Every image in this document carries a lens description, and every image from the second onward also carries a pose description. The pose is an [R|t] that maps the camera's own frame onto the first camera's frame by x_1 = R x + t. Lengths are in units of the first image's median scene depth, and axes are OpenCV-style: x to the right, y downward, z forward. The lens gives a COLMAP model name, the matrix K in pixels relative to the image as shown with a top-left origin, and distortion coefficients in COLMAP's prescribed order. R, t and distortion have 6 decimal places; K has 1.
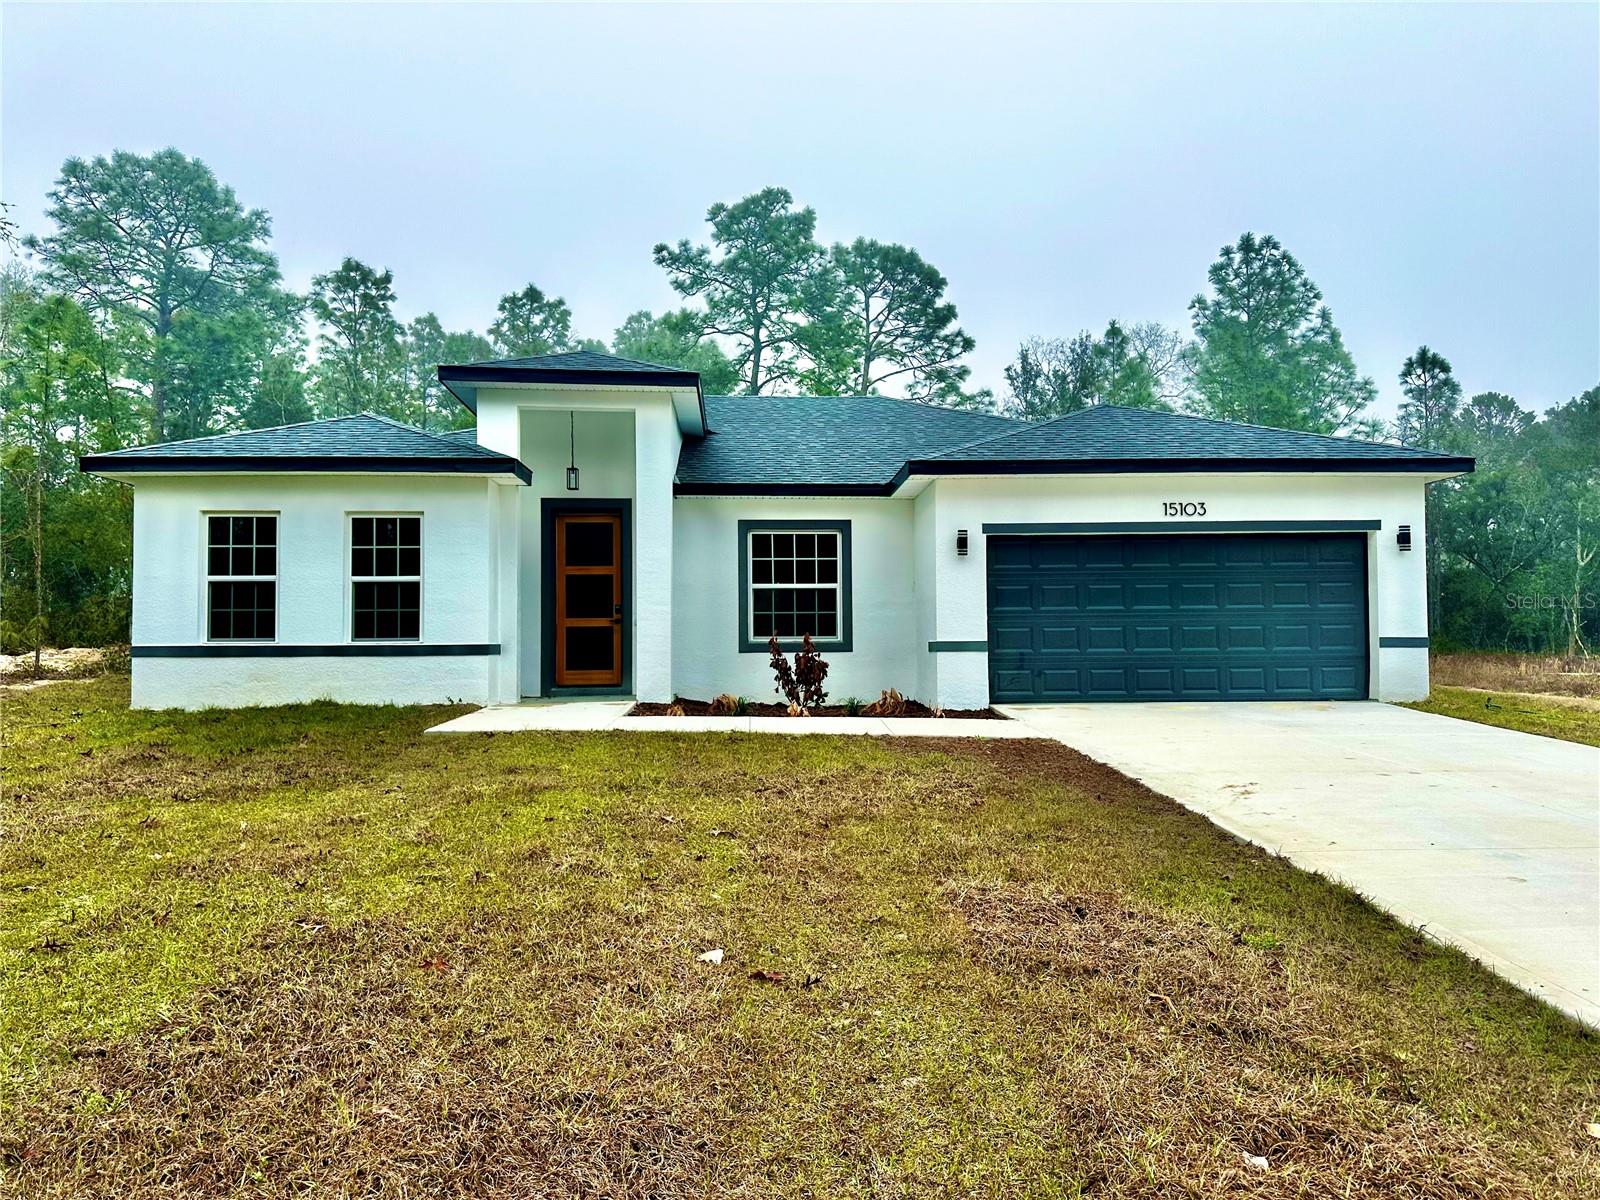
lens RADIAL K [[1108.3, 0, 795.6], [0, 1108.3, 606.2], [0, 0, 1]] dist [0.092599, -0.150914]
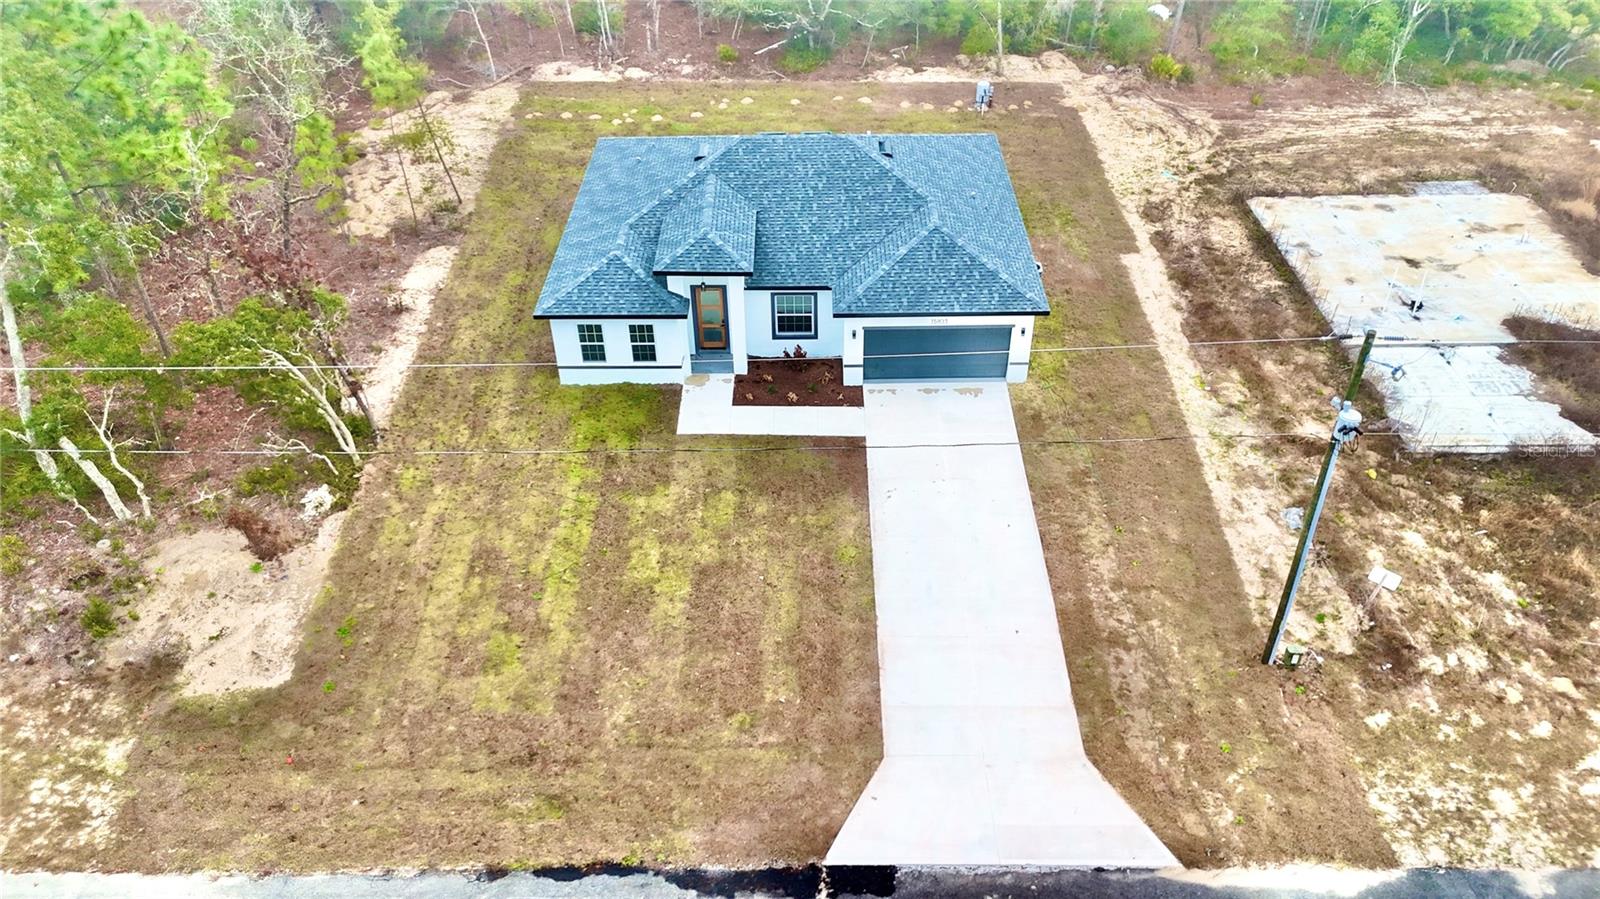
lens RADIAL K [[1163.9, 0, 799.8], [0, 1163.9, 443.1], [0, 0, 1]] dist [0.061857, -0.067728]
pose [[0.998519, 0.025511, -0.048046, 0.143194], [0.010677, 0.774130, 0.632936, -1.442679], [0.053341, -0.632512, 0.772711, -1.181151]]
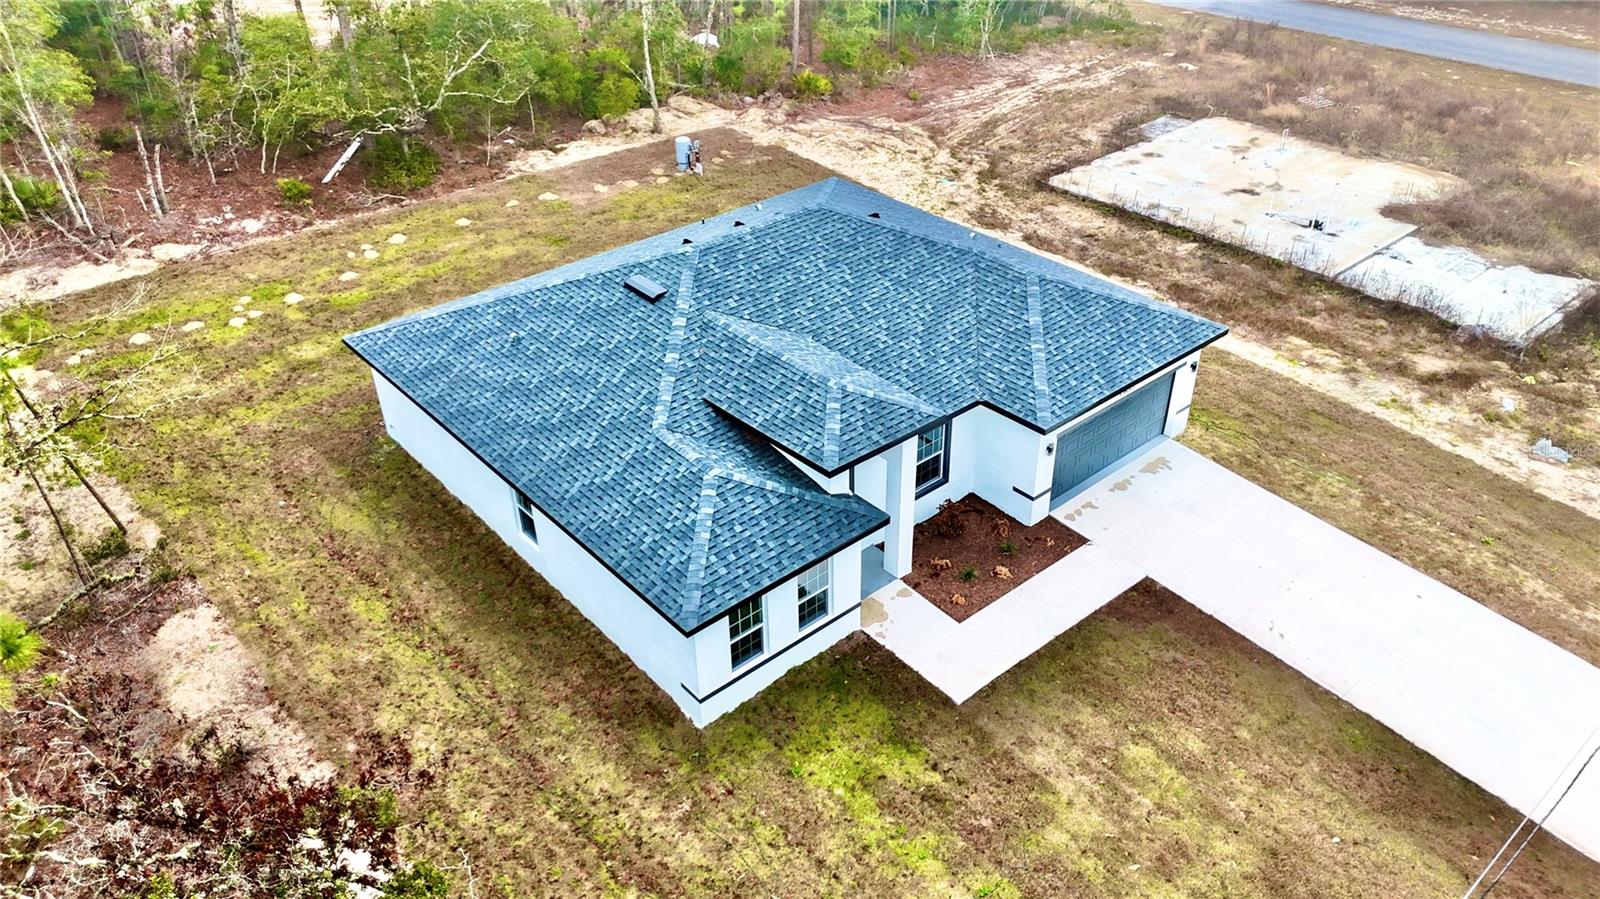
lens RADIAL K [[1163.9, 0, 799.8], [0, 1163.9, 443.1], [0, 0, 1]] dist [0.061857, -0.067728]
pose [[0.786723, -0.344618, 0.512157, -1.034834], [-0.015244, 0.818566, 0.574210, -1.037817], [-0.617117, -0.459552, 0.638731, 0.030200]]
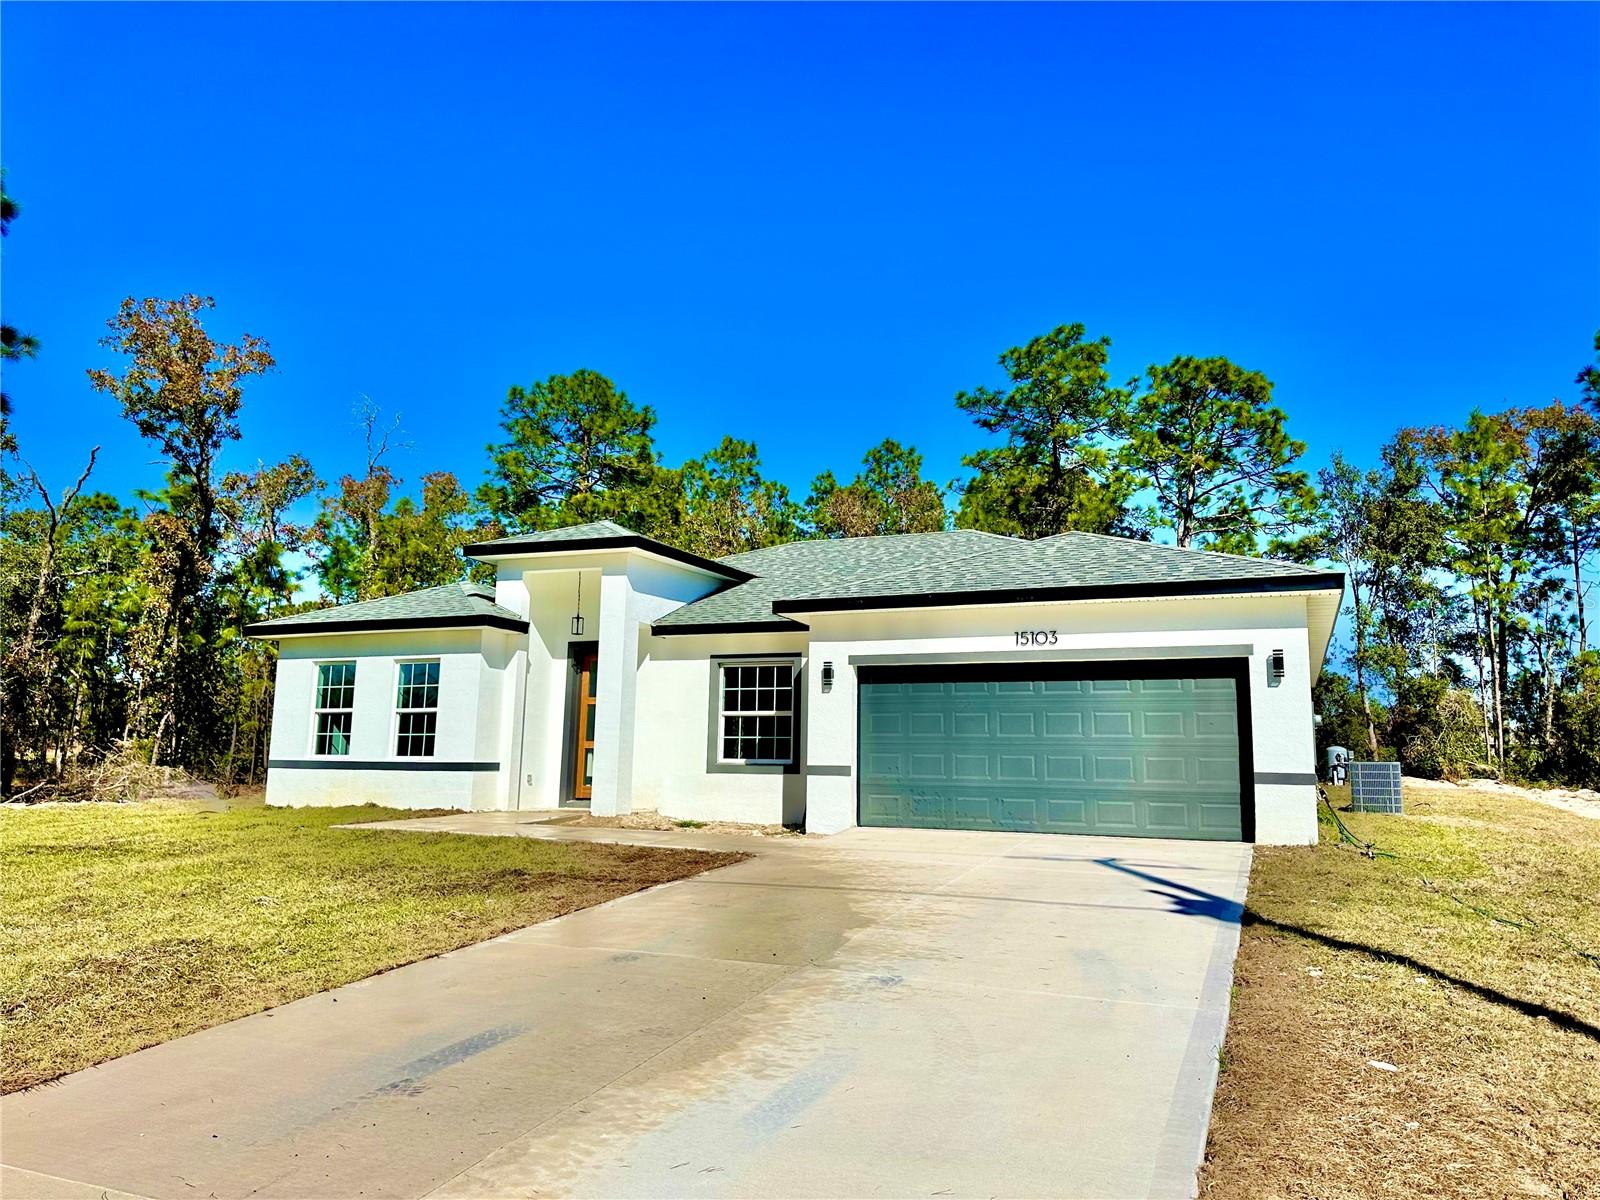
lens RADIAL K [[1110.7, 0, 800.0], [0, 1110.7, 600.0], [0, 0, 1]] dist [0.138982, -0.181950]
pose [[0.901685, -0.044086, -0.430141, 0.532915], [-0.006313, 0.993340, -0.115043, -0.003020], [0.432348, 0.106448, 0.895401, 0.002064]]
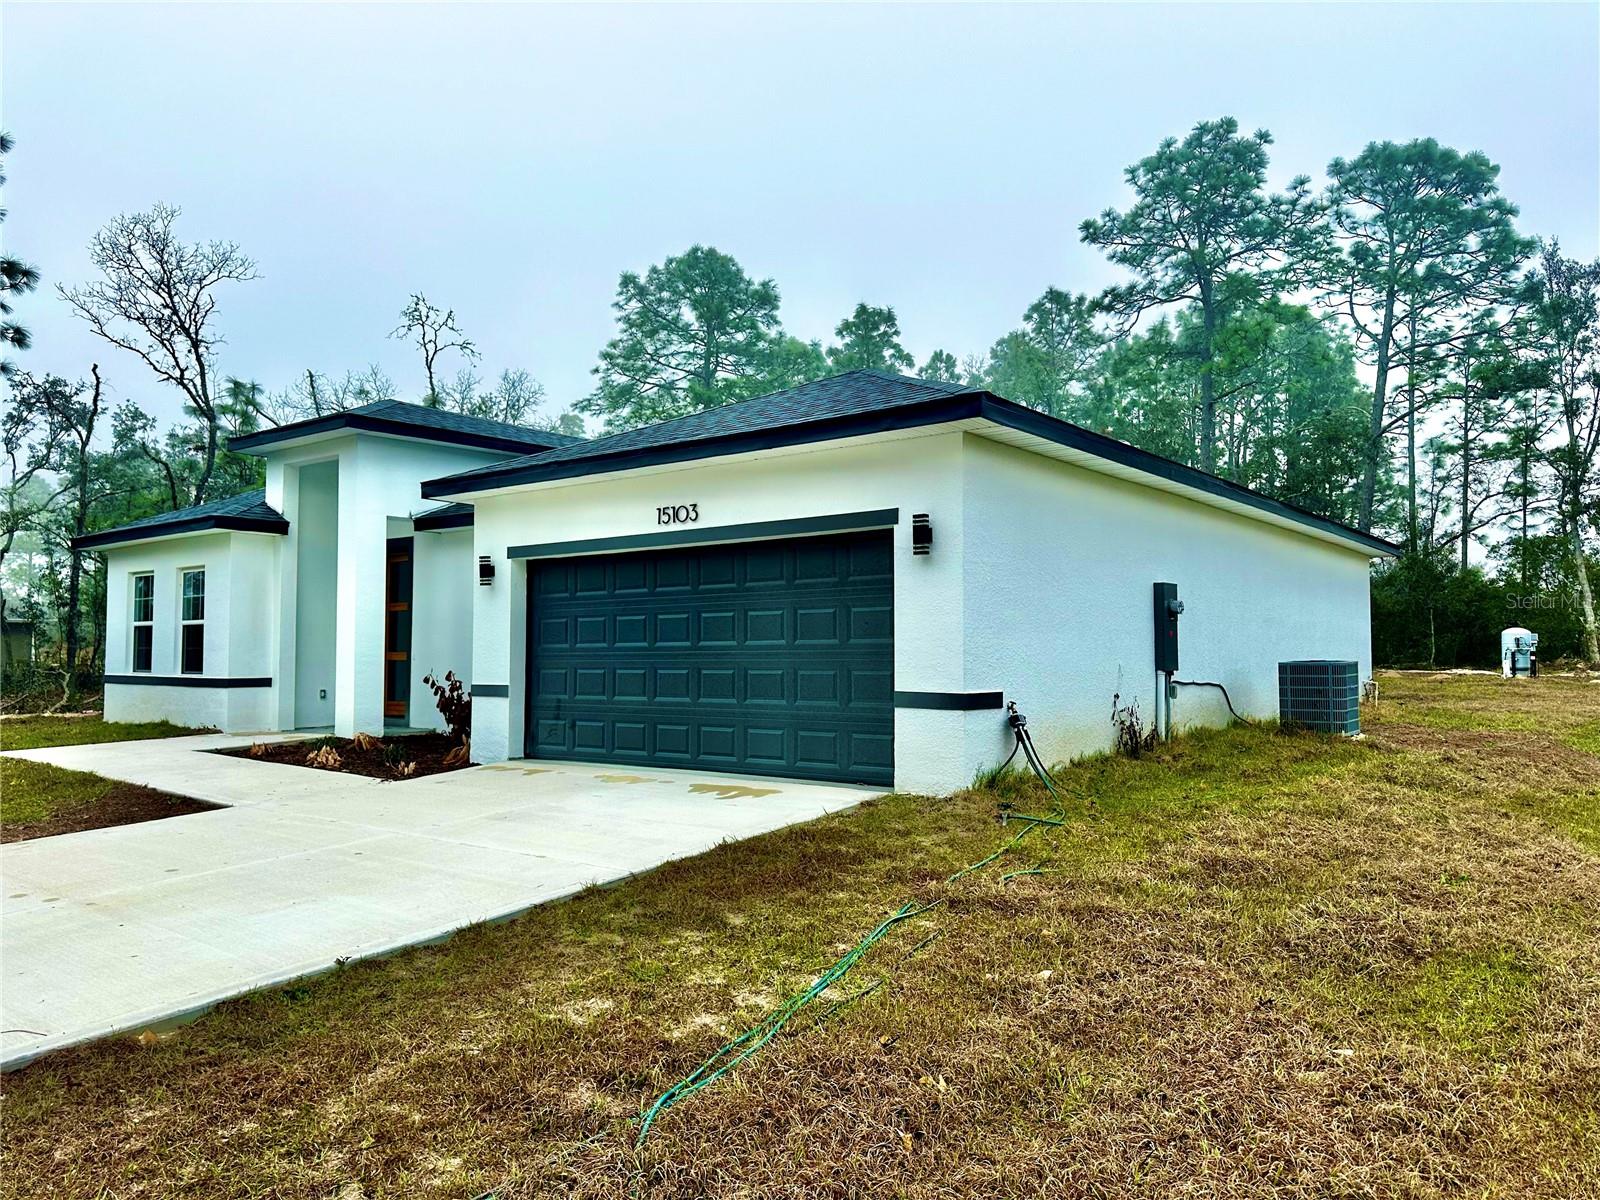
lens RADIAL K [[1114.1, 0, 800.0], [0, 1114.1, 600.0], [0, 0, 1]] dist [0.114543, -0.174618]
pose [[0.756094, -0.025683, -0.653959, 0.811821], [0.018138, 0.999668, -0.018289, -0.012568], [0.654212, 0.001966, 0.756309, 0.439071]]
